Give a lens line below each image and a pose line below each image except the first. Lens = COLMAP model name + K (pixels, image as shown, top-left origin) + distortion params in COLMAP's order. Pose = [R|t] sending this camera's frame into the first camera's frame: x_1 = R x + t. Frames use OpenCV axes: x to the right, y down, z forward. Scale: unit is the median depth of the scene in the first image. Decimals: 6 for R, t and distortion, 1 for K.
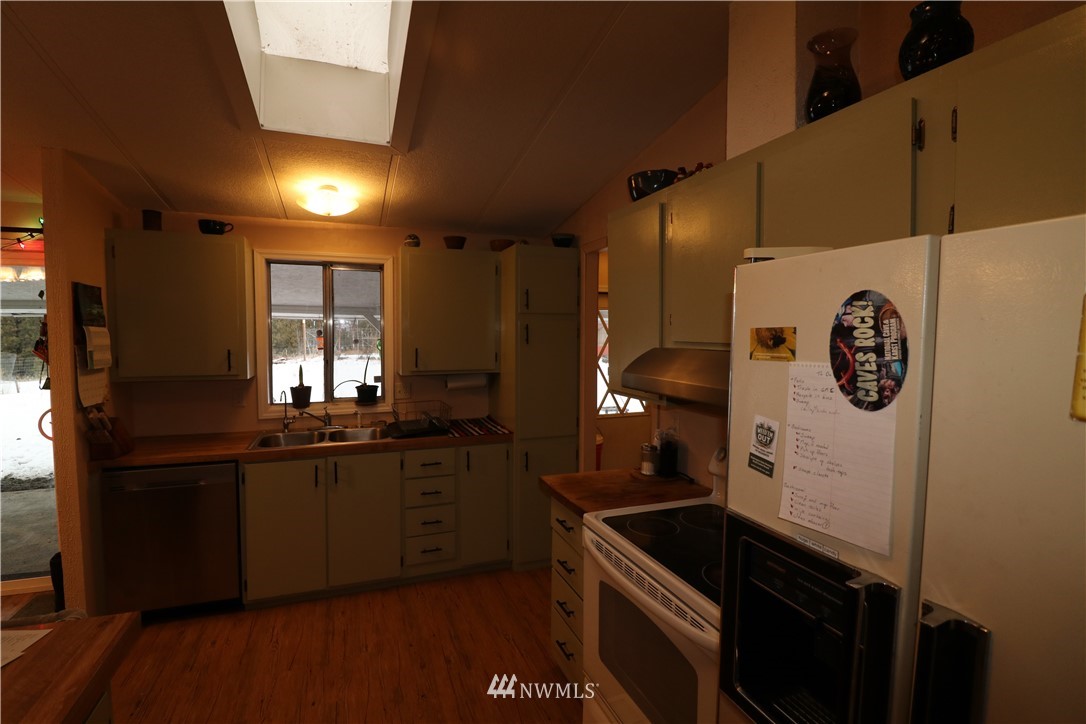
lens RADIAL K [[500.8, 0, 538.1], [0, 500.8, 357.7], [0, 0, 1]] dist [-0.007162, -0.009394]
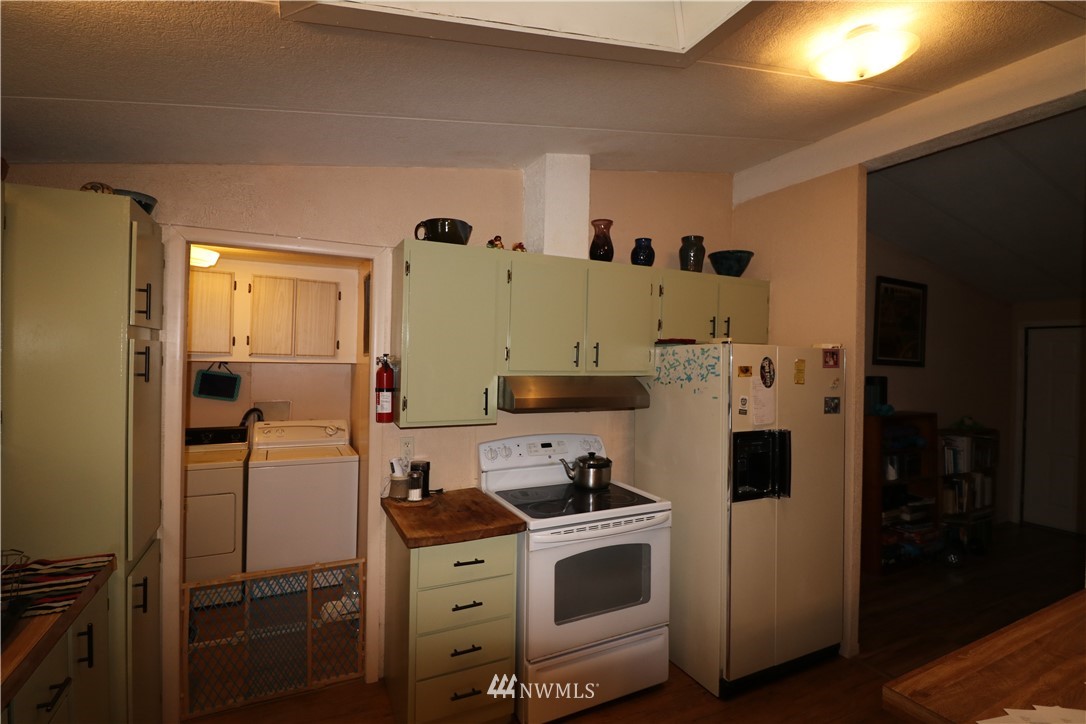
lens RADIAL K [[500.8, 0, 525.9], [0, 500.8, 357.8], [0, 0, 1]] dist [-0.007162, -0.009394]
pose [[-0.074440, -0.004916, 0.997213, -0.833340], [0.033994, 0.999394, 0.007464, -0.059982], [-0.996646, 0.034455, -0.074228, 0.855073]]
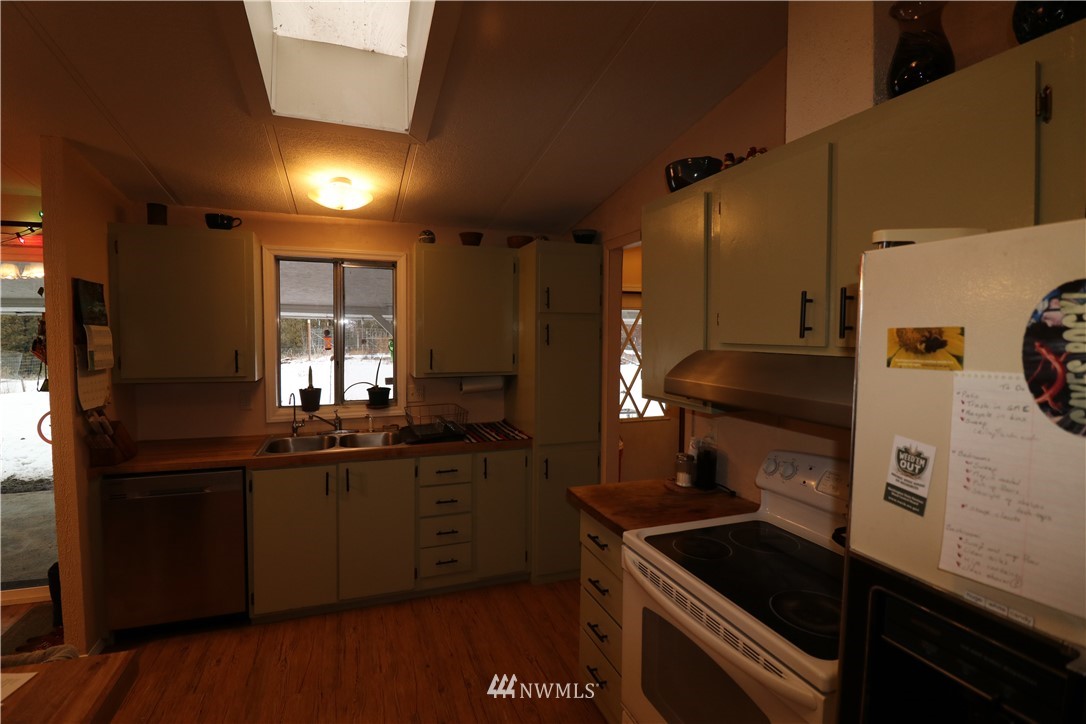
lens RADIAL K [[500.8, 0, 535.3], [0, 500.8, 356.1], [0, 0, 1]] dist [-0.007162, -0.009394]
pose [[0.999925, 0.003642, -0.011704, -0.046715], [-0.003693, 0.999984, -0.004350, -0.002938], [0.011688, 0.004393, 0.999922, 0.066892]]
